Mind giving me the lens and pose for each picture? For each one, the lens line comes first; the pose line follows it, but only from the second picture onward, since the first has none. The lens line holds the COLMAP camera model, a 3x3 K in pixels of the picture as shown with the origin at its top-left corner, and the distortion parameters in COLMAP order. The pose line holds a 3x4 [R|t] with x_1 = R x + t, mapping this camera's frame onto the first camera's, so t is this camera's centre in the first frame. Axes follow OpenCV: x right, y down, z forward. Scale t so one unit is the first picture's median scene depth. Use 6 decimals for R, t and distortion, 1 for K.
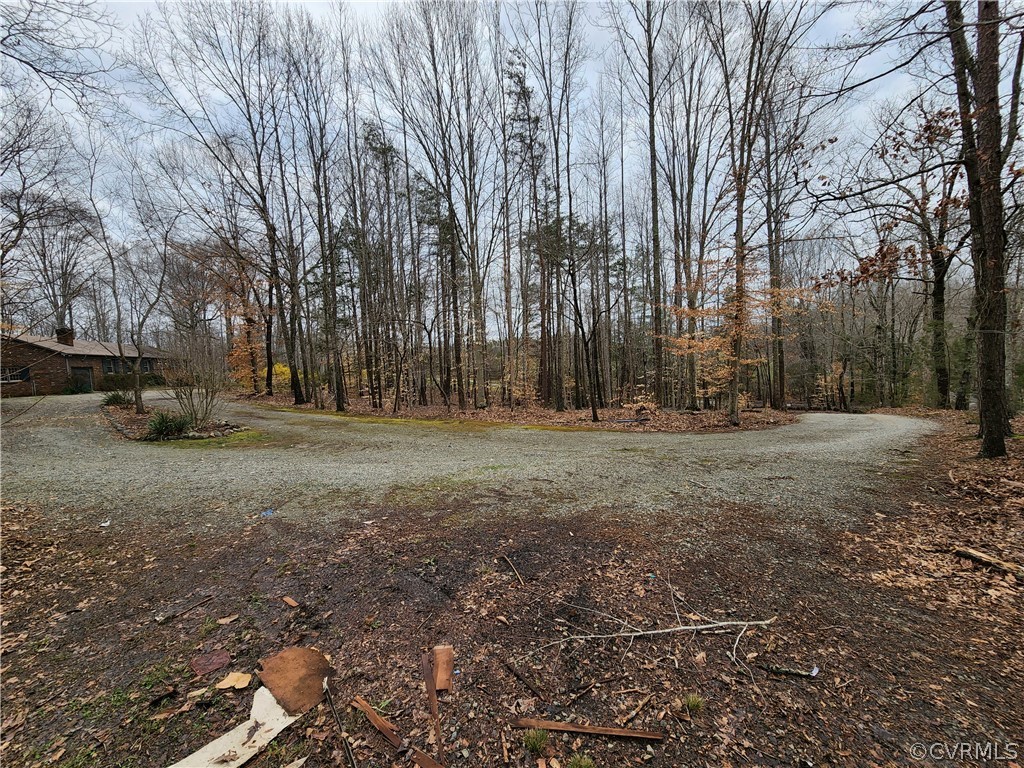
lens RADIAL K [[417.9, 0, 513.7], [0, 417.9, 382.4], [0, 0, 1]] dist [-0.000862, -0.000143]
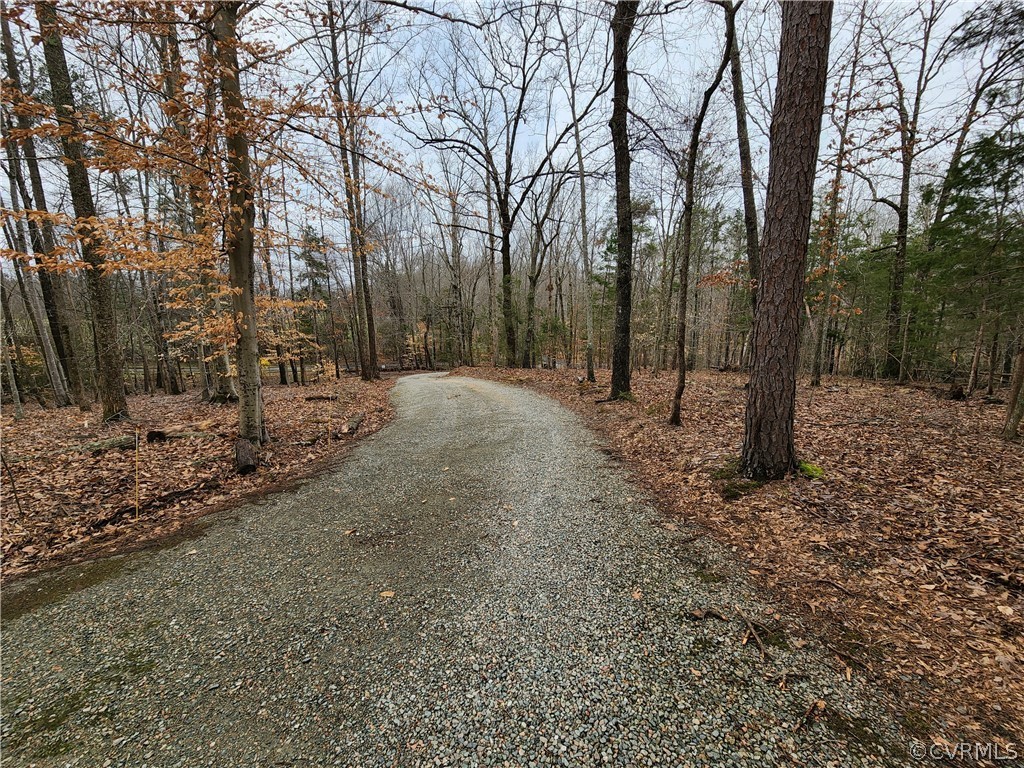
lens RADIAL K [[417.9, 0, 512.9], [0, 417.9, 383.7], [0, 0, 1]] dist [-0.000862, -0.000143]
pose [[0.637383, -0.110622, 0.762565, 0.123929], [0.035805, 0.992824, 0.114097, -0.006840], [-0.769715, -0.045420, 0.636770, 0.175149]]
